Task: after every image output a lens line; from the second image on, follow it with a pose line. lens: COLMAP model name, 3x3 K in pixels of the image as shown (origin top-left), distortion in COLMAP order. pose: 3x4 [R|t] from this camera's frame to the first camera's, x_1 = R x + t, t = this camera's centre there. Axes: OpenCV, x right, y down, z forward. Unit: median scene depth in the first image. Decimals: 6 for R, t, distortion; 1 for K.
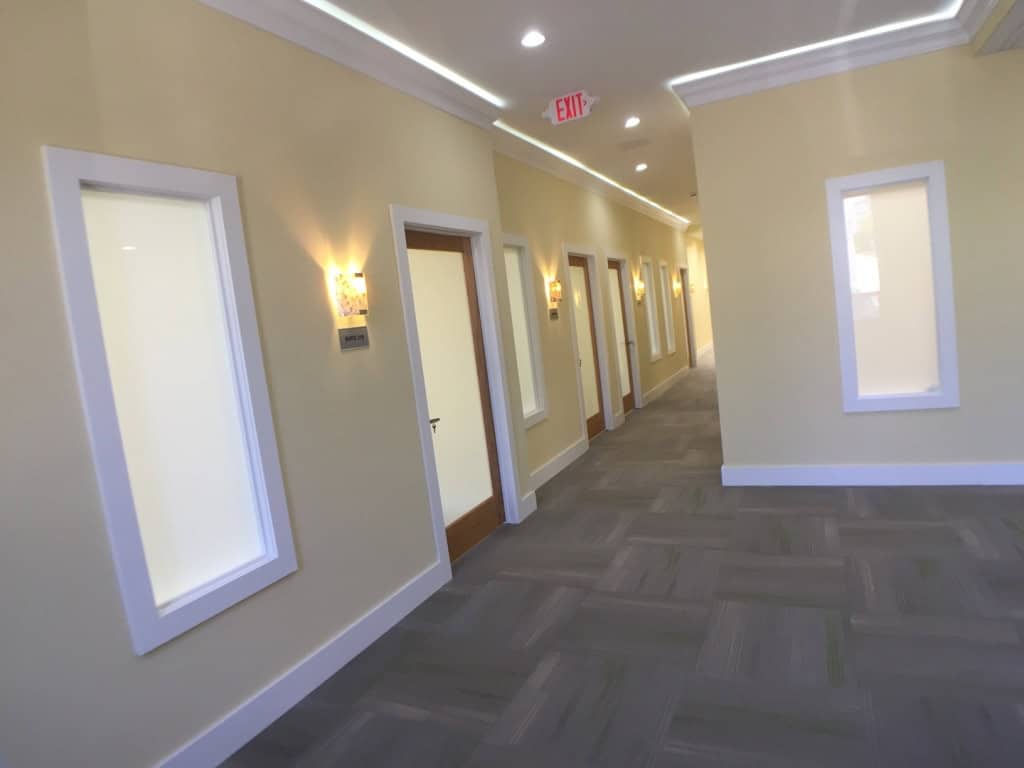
lens RADIAL K [[606.9, 0, 504.7], [0, 606.9, 381.7], [0, 0, 1]] dist [-0.076781, 0.001479]
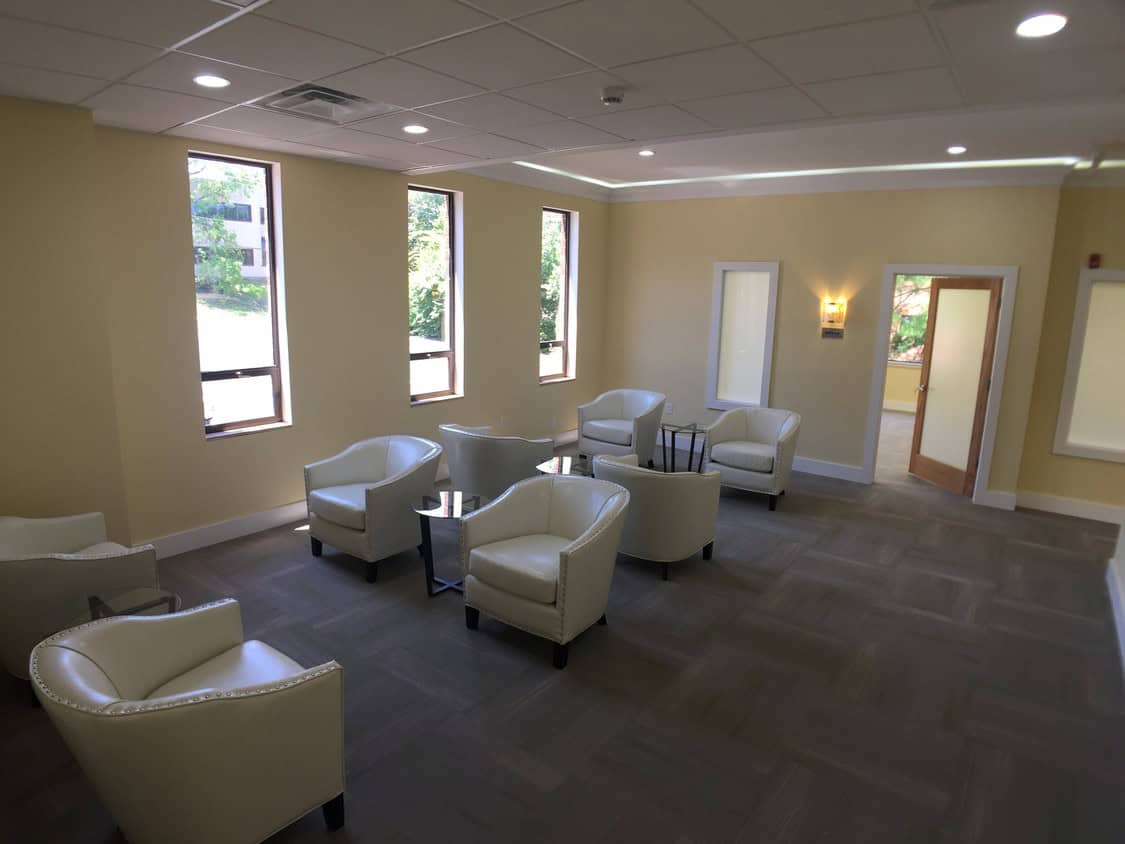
lens RADIAL K [[666.8, 0, 554.5], [0, 666.8, 419.4], [0, 0, 1]] dist [-0.076781, 0.001479]
pose [[-0.182598, 0.298948, -0.936636, 1.992344], [-0.108736, 0.940668, 0.321434, -0.391058], [0.977156, 0.160540, -0.139258, 0.416575]]
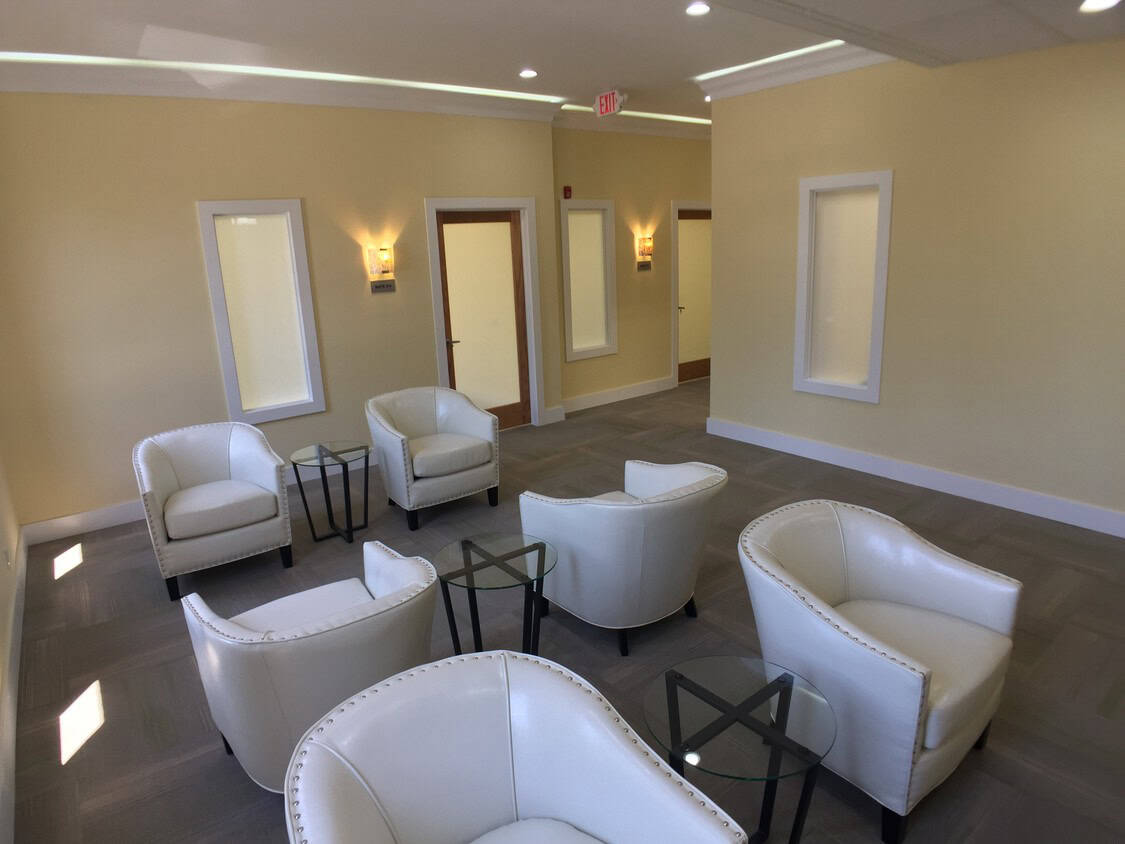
lens RADIAL K [[666.8, 0, 554.5], [0, 666.8, 419.4], [0, 0, 1]] dist [-0.076781, 0.001479]
pose [[0.896380, 0.194043, -0.398561, 0.927022], [-0.113151, 0.969476, 0.217515, -0.159080], [0.428603, -0.149879, 0.890975, -0.455476]]
